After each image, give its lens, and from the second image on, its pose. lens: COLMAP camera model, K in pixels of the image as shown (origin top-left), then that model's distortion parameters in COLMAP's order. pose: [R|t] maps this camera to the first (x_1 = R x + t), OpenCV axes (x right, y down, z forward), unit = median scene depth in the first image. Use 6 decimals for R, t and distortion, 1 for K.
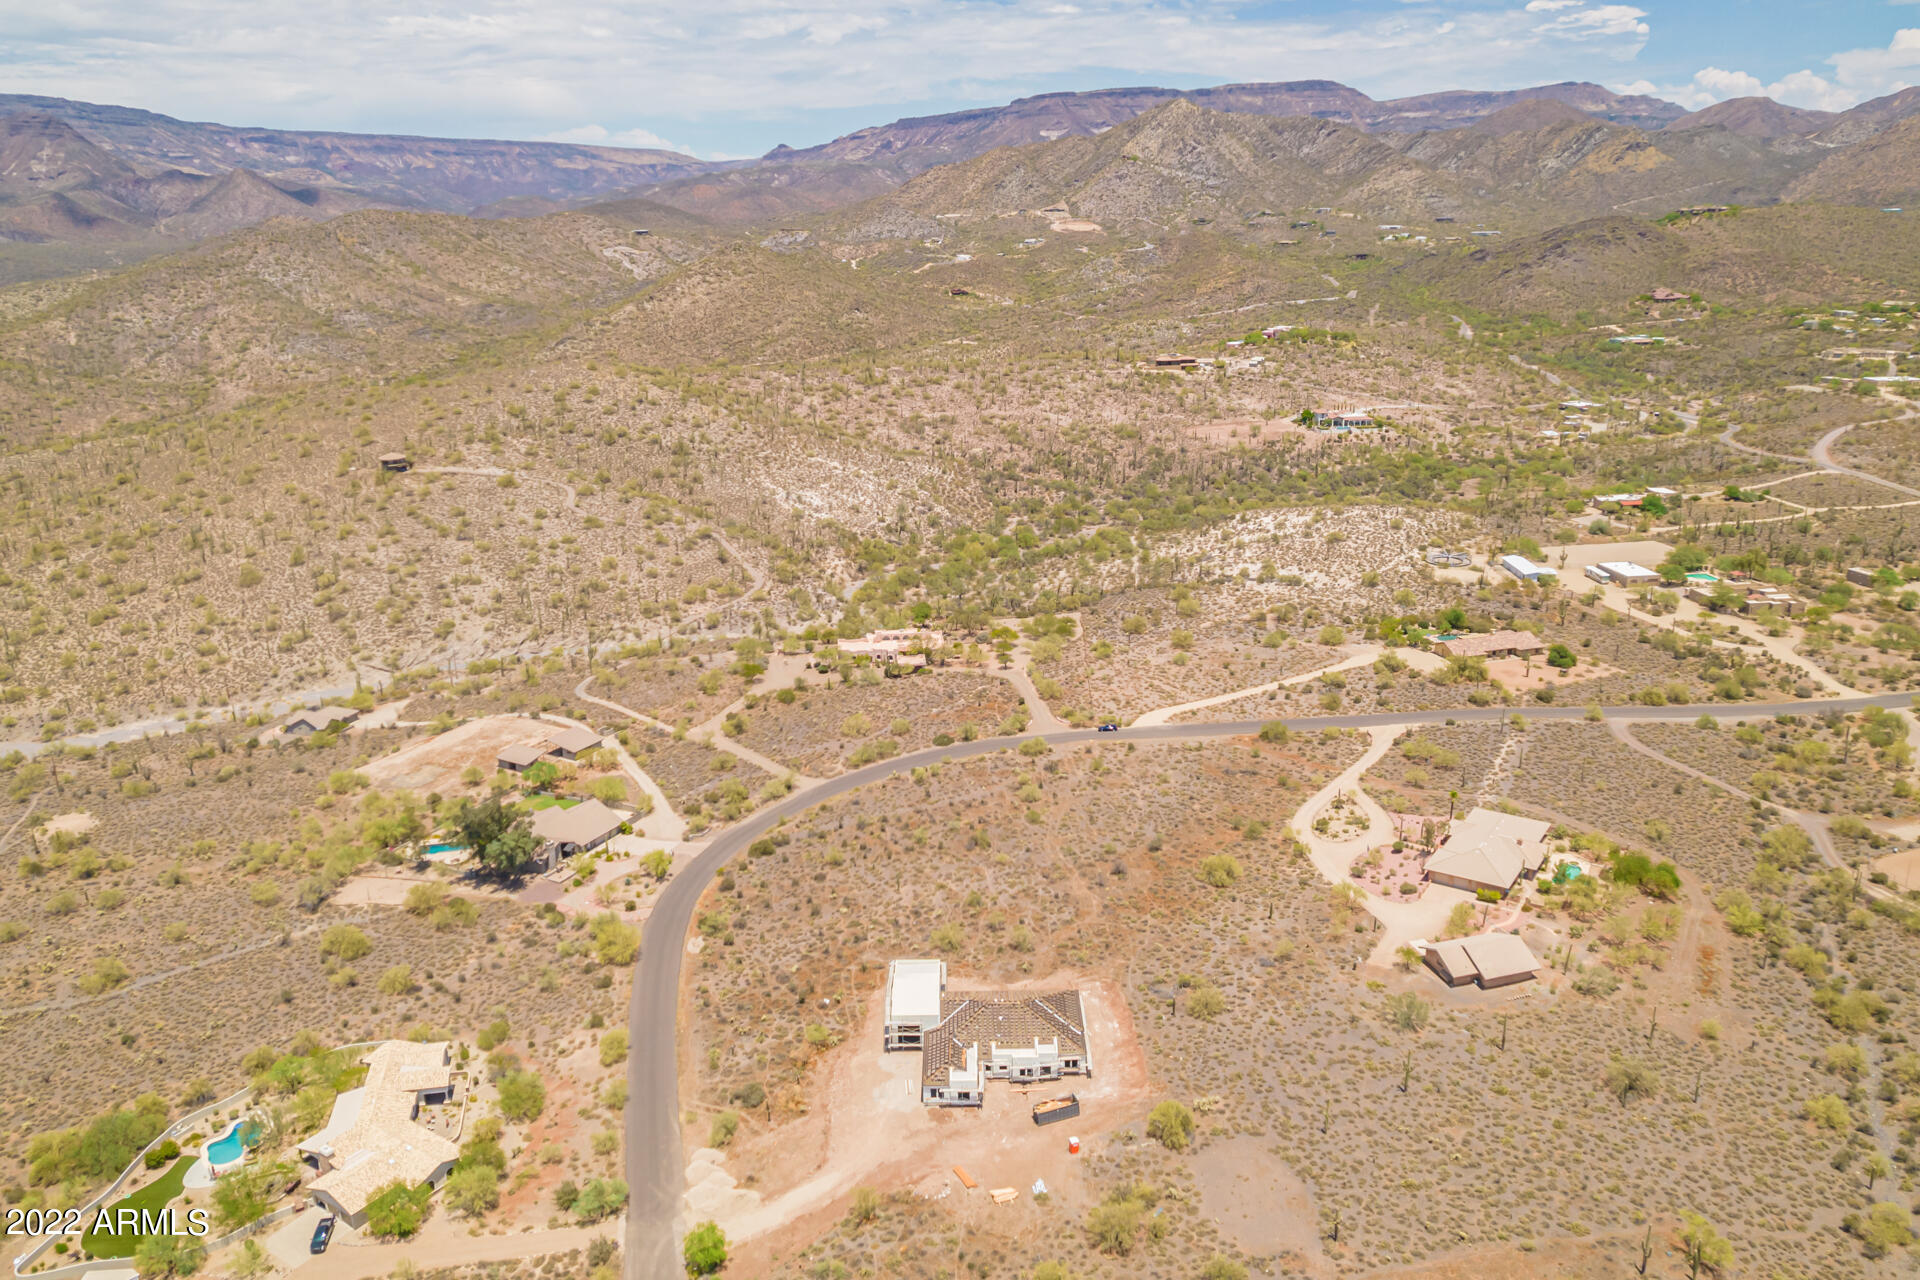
lens RADIAL K [[1453.4, 0, 960.0], [0, 1453.4, 640.0], [0, 0, 1]] dist [-0.080706, 0.076329]
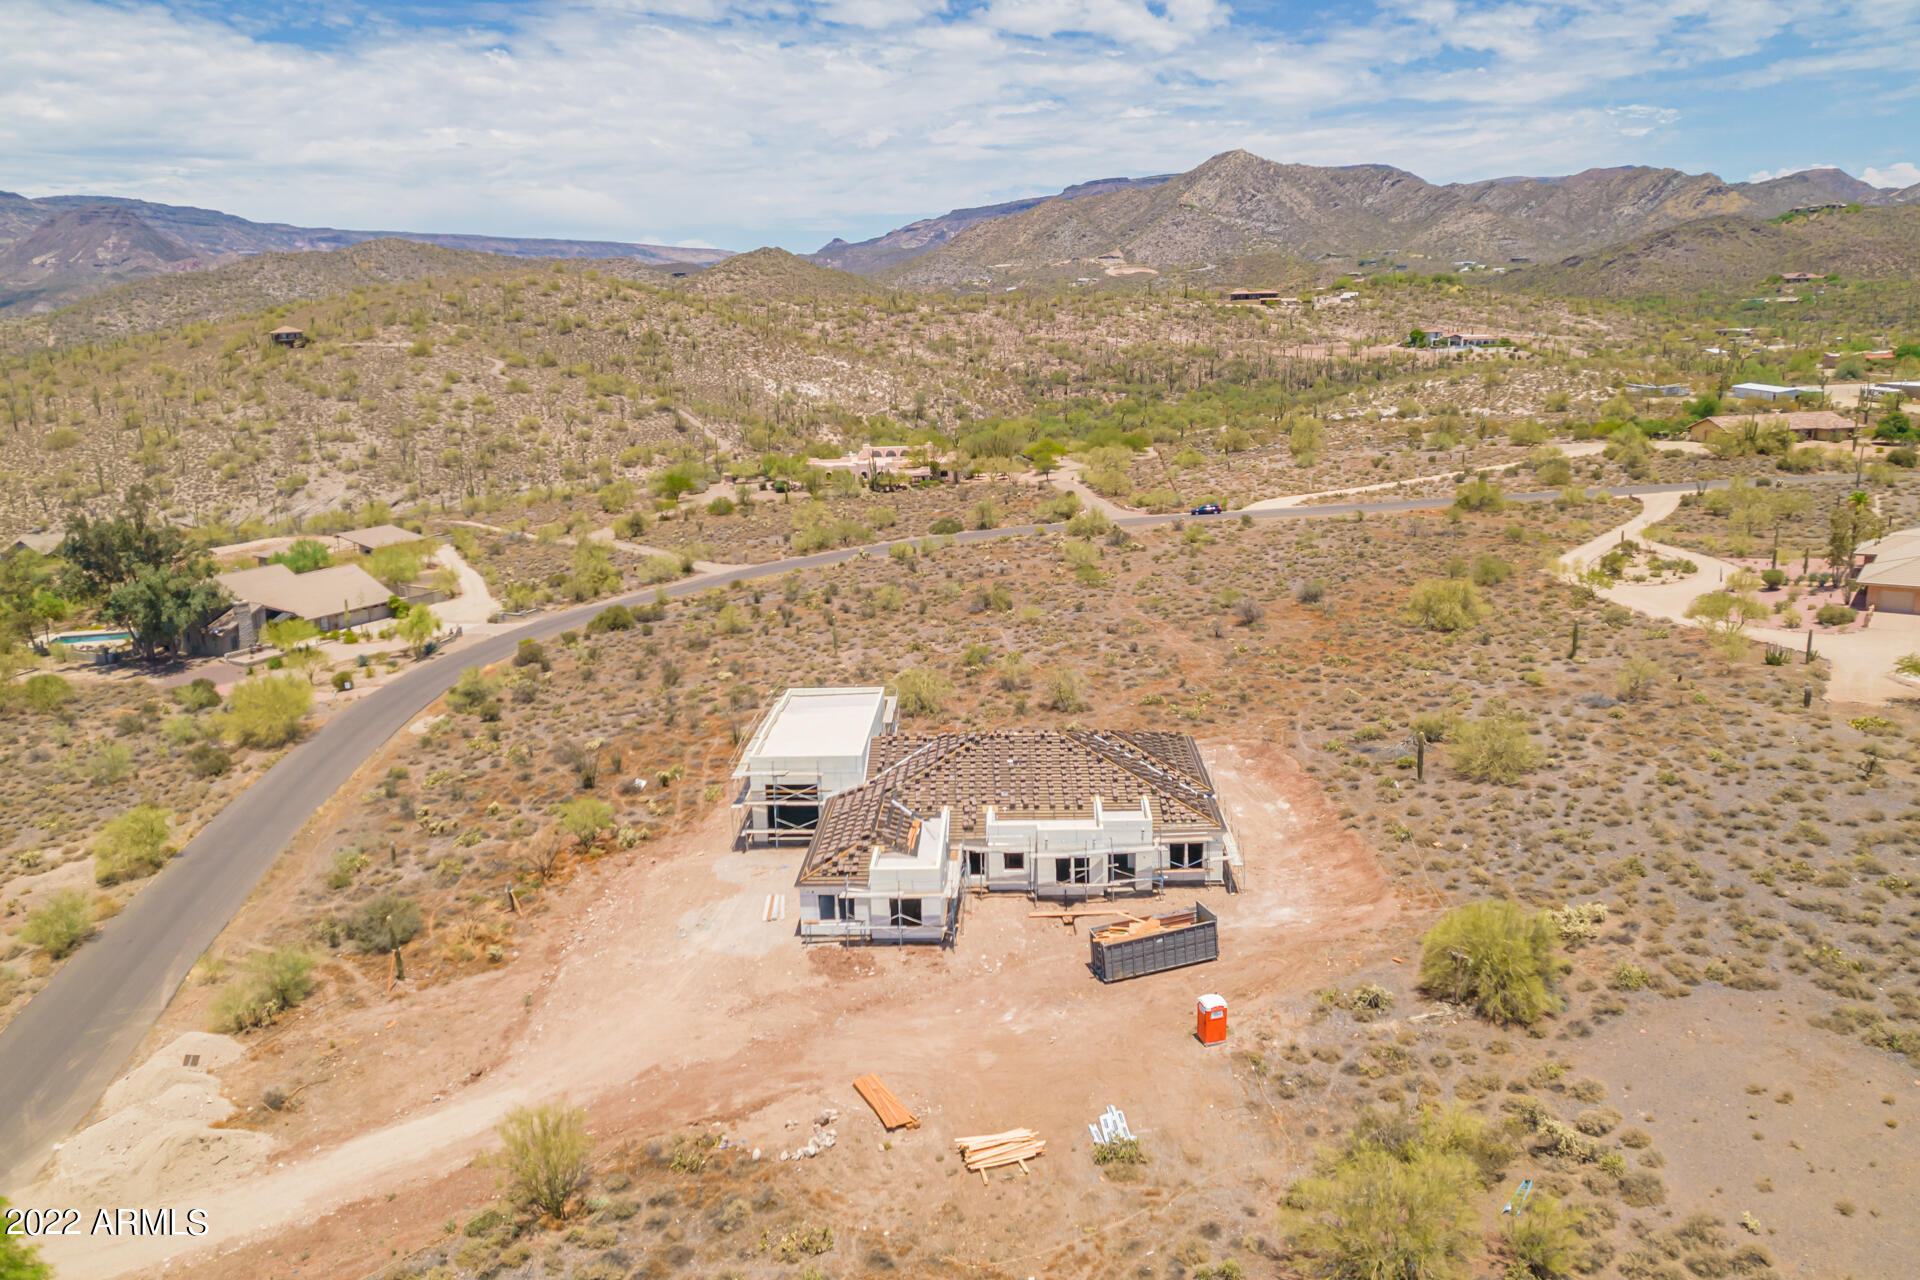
lens RADIAL K [[1453.4, 0, 960.0], [0, 1453.4, 640.0], [0, 0, 1]] dist [-0.080706, 0.076329]
pose [[0.999256, -0.002514, -0.038496, 0.012679], [-0.000194, 0.997535, -0.070166, 0.109225], [0.038577, 0.070122, 0.996792, 0.249250]]
